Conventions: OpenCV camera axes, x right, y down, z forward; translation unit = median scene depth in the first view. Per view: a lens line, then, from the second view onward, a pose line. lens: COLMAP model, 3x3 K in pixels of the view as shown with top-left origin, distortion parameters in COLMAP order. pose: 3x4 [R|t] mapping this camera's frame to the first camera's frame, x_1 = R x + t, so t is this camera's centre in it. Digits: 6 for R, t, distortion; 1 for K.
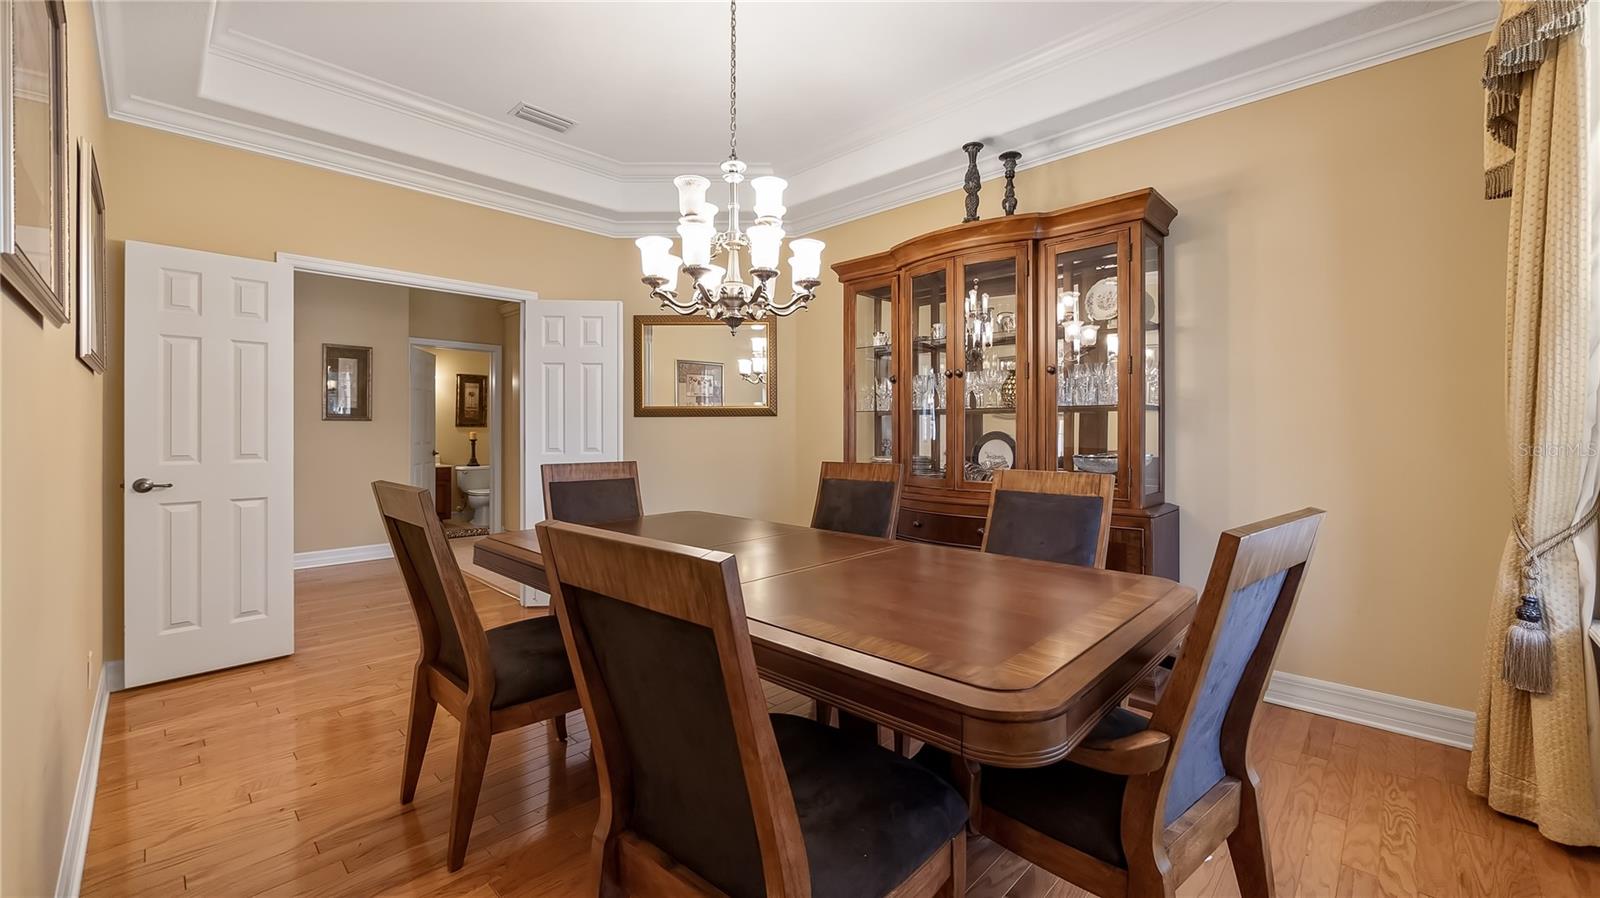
lens RADIAL K [[627.6, 0, 805.8], [0, 627.6, 435.4], [0, 0, 1]] dist [0.000117, -0.000208]
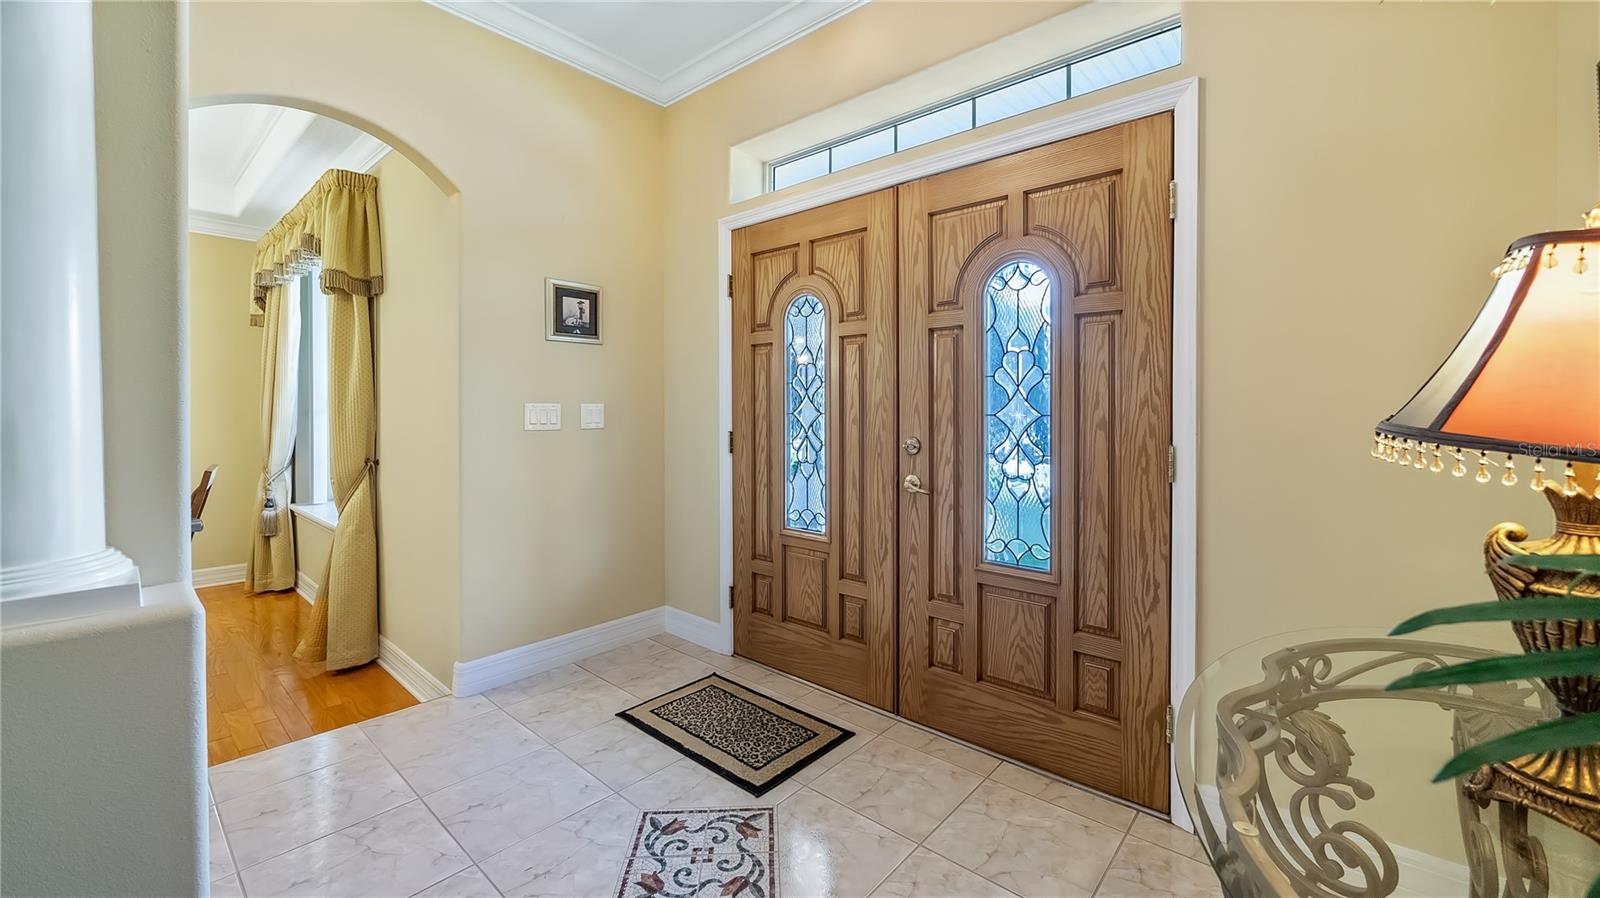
lens RADIAL K [[627.6, 0, 827.4], [0, 627.6, 414.2], [0, 0, 1]] dist [0.000117, -0.000208]
pose [[-0.059640, 0.006888, 0.998196, -1.404565], [0.003411, 0.999972, -0.006697, -0.044444], [-0.998214, 0.003006, -0.059662, -1.014107]]
